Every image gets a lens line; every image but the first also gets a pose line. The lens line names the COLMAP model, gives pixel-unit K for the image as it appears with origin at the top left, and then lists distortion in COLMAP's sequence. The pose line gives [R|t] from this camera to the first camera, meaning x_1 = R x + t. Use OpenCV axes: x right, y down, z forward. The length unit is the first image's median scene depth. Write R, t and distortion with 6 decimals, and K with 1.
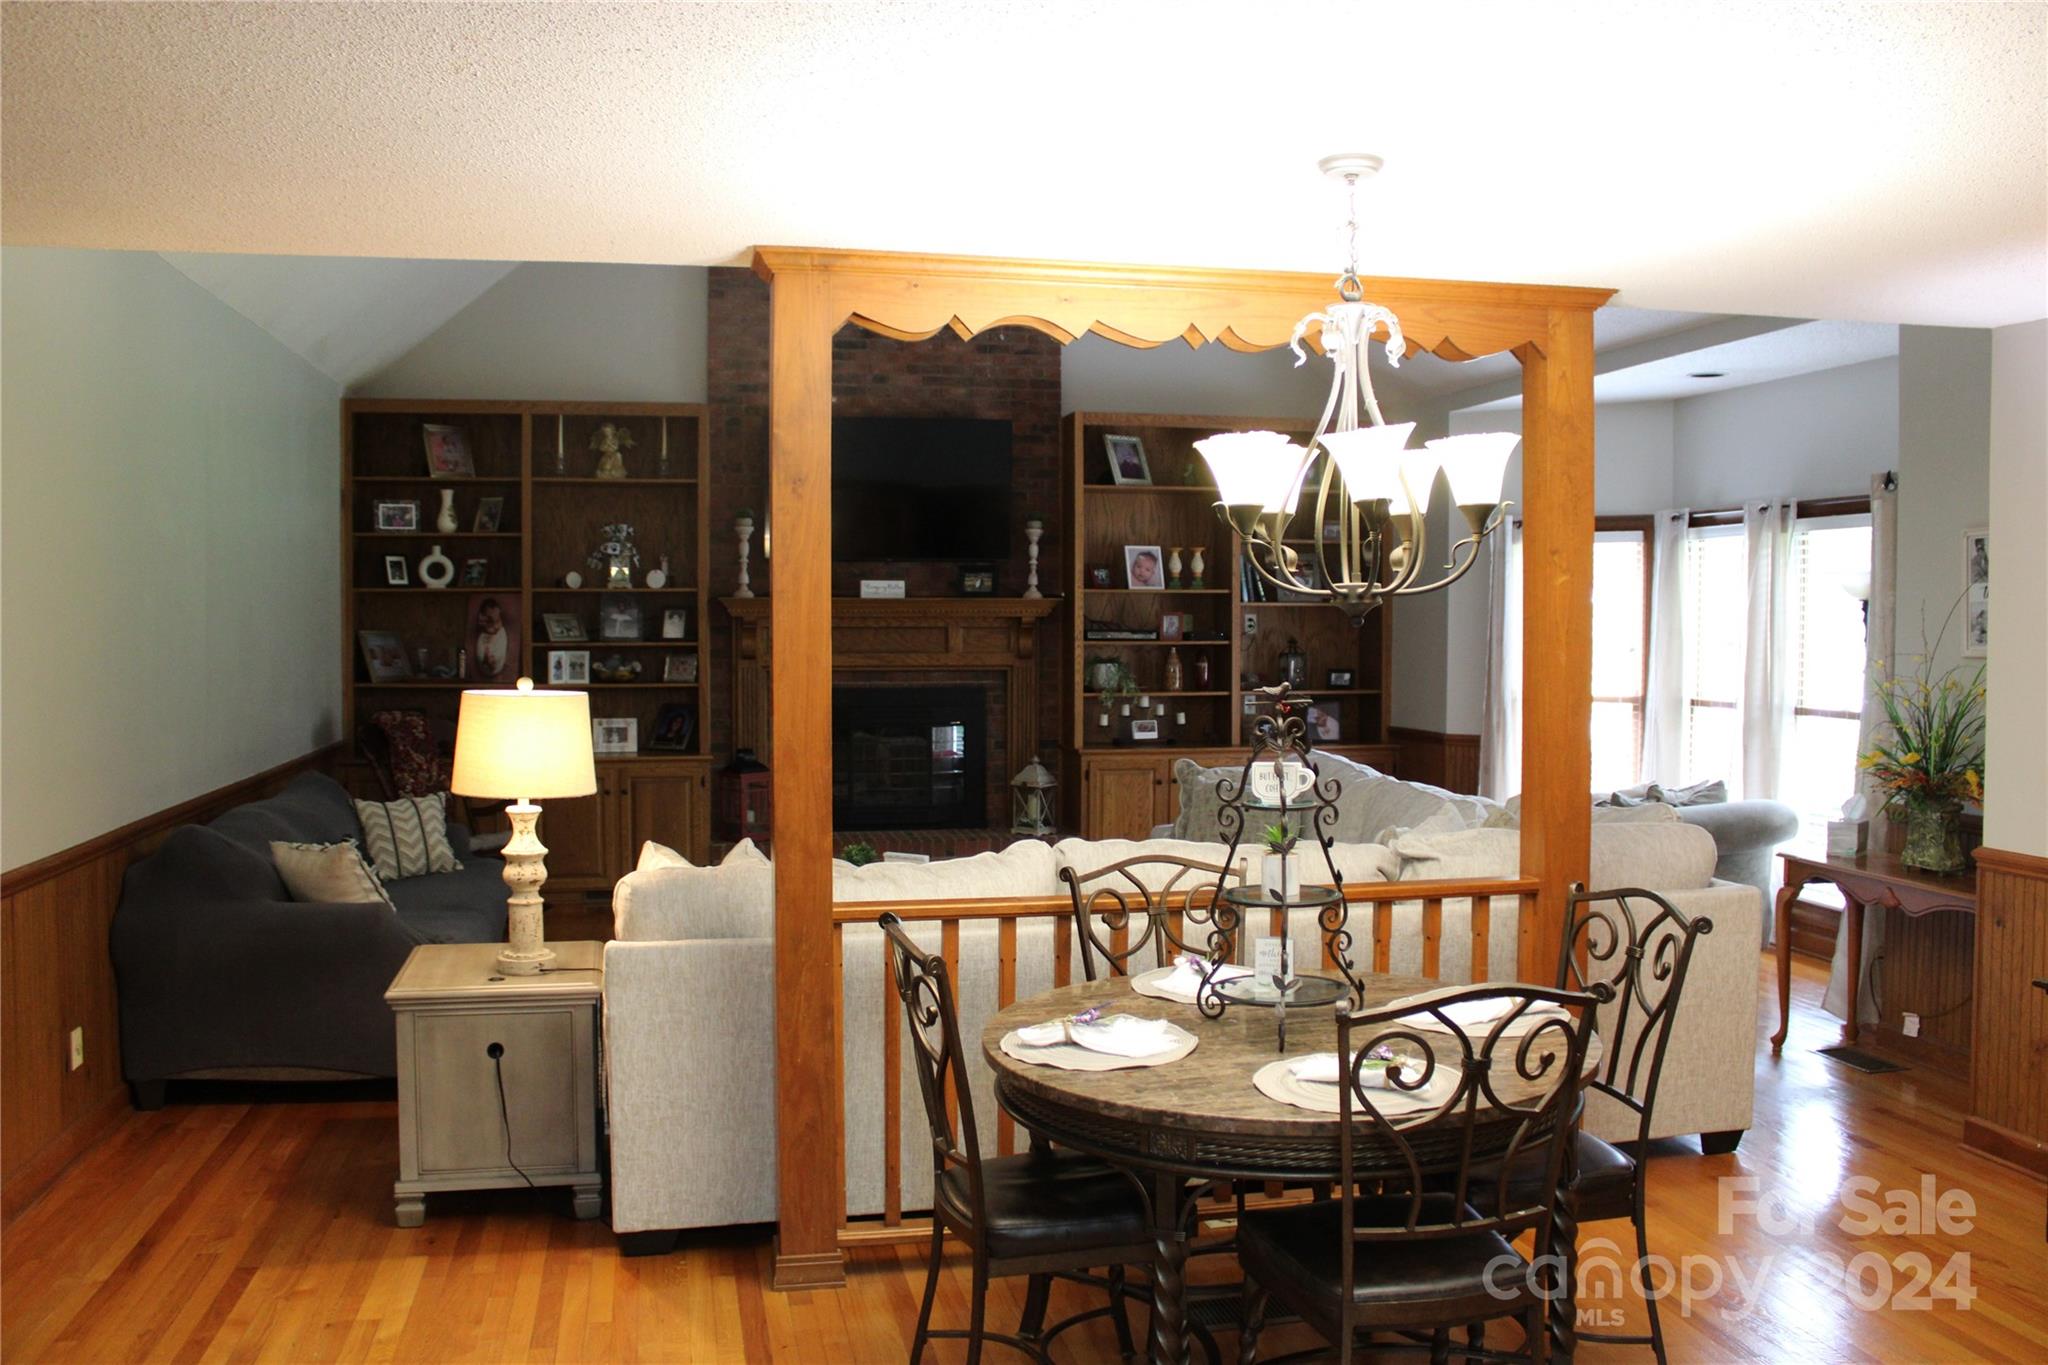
lens RADIAL K [[1694.1, 0, 1024.0], [0, 1694.1, 681.1], [0, 0, 1]] dist [-0.124060, 0.076952]
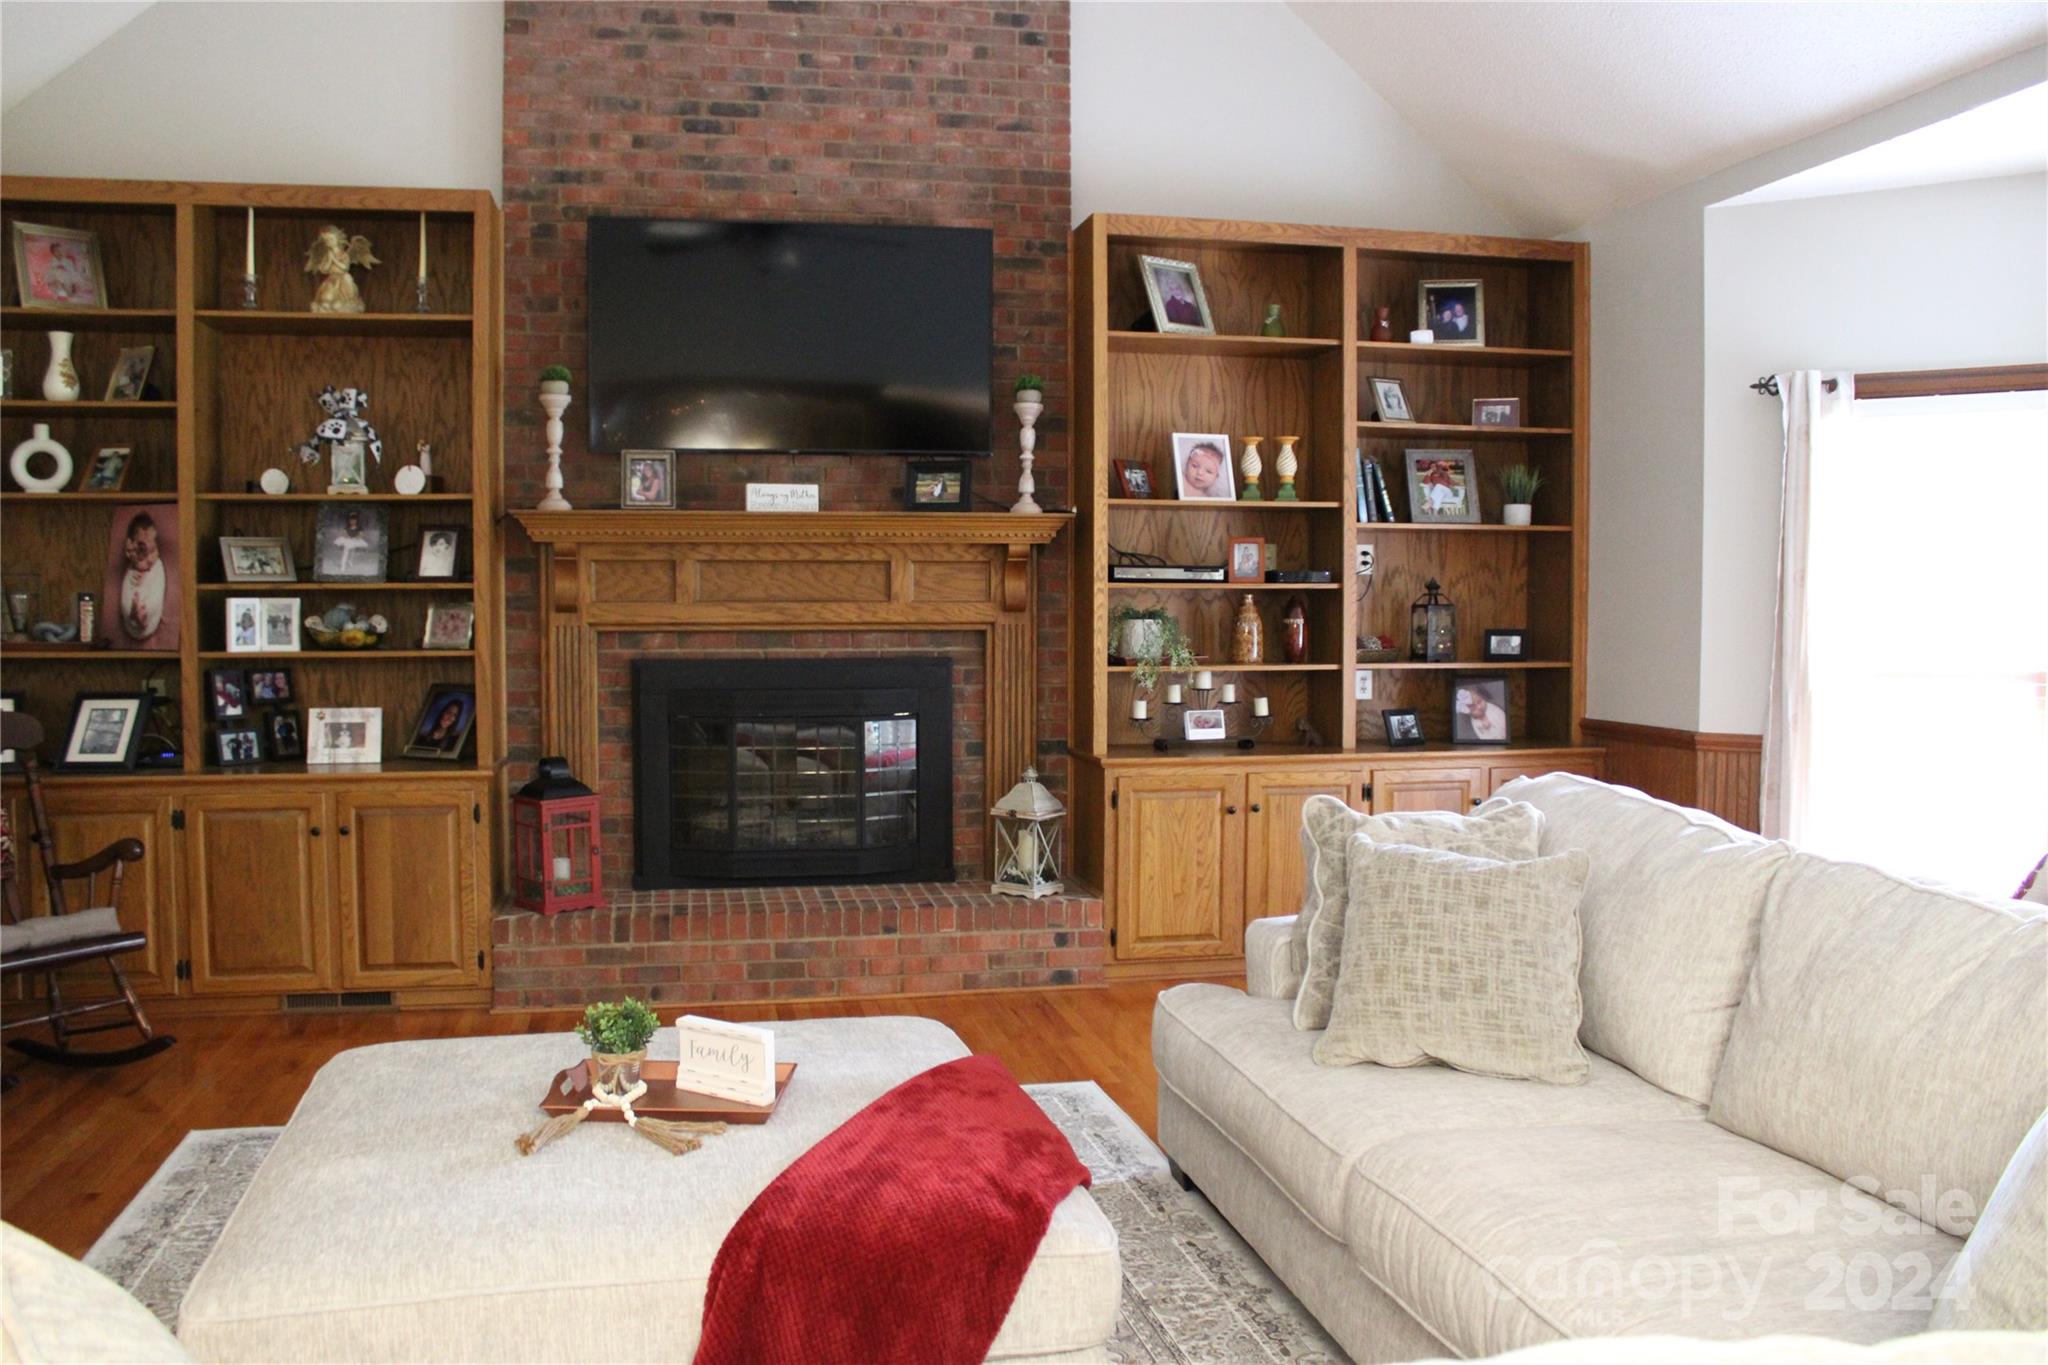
lens RADIAL K [[1694.1, 0, 1021.8], [0, 1694.1, 676.1], [0, 0, 1]] dist [-0.124060, 0.076952]
pose [[0.999987, -0.000835, -0.004983, 0.006671], [0.000874, 0.999968, 0.007917, 0.005682], [0.004976, -0.007921, 0.999956, 0.379855]]
